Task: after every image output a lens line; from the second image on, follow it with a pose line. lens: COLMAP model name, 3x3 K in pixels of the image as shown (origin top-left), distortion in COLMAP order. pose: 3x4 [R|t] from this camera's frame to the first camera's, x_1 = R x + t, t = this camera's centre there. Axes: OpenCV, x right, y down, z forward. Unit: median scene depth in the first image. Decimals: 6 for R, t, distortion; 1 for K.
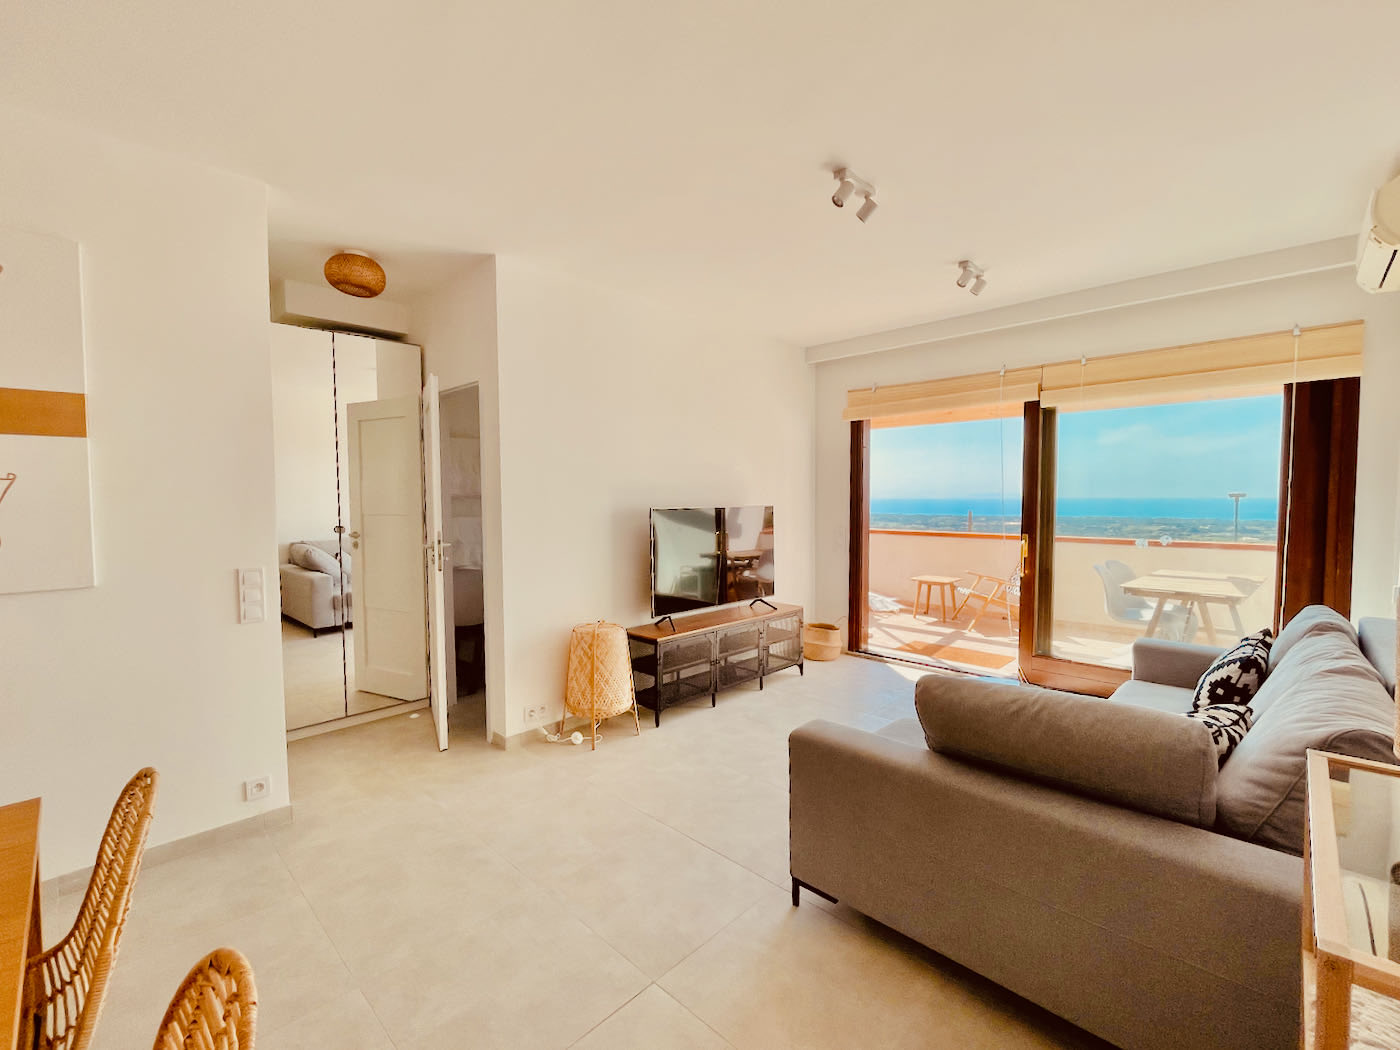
lens RADIAL K [[608.5, 0, 700.0], [0, 608.5, 525.0], [0, 0, 1]] dist [0.001568, -0.000023]
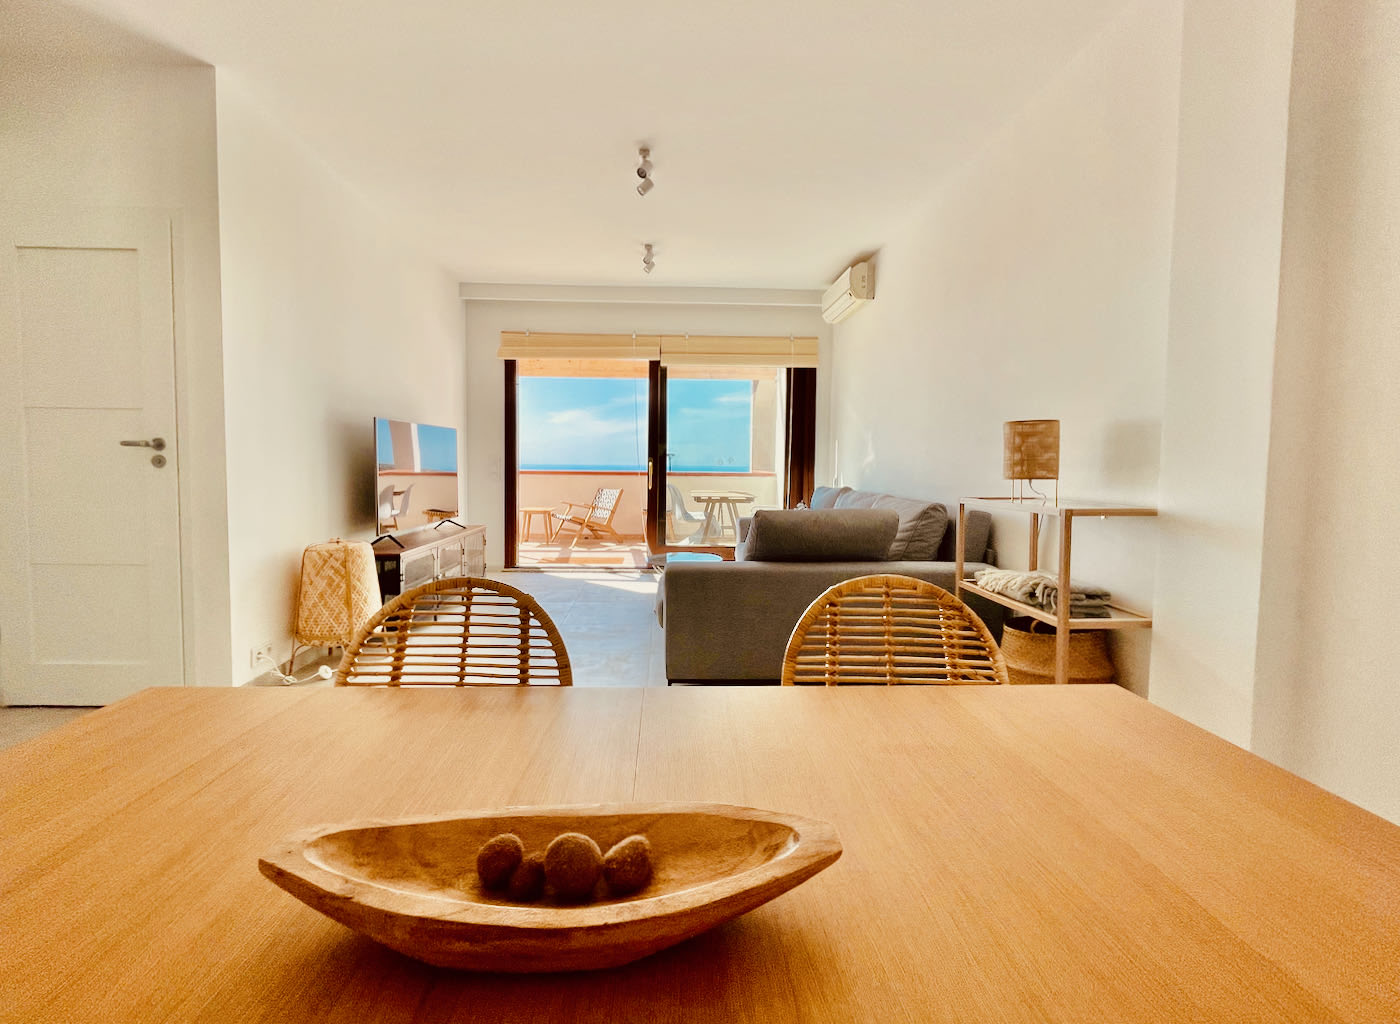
lens RADIAL K [[568.5, 0, 698.5], [0, 568.5, 490.7], [0, 0, 1]] dist [-0.000294, -0.000228]
pose [[0.692538, -0.027955, 0.720839, -0.400863], [0.020360, 0.999608, 0.019205, 0.084938], [-0.721094, 0.001376, 0.692836, 0.052502]]
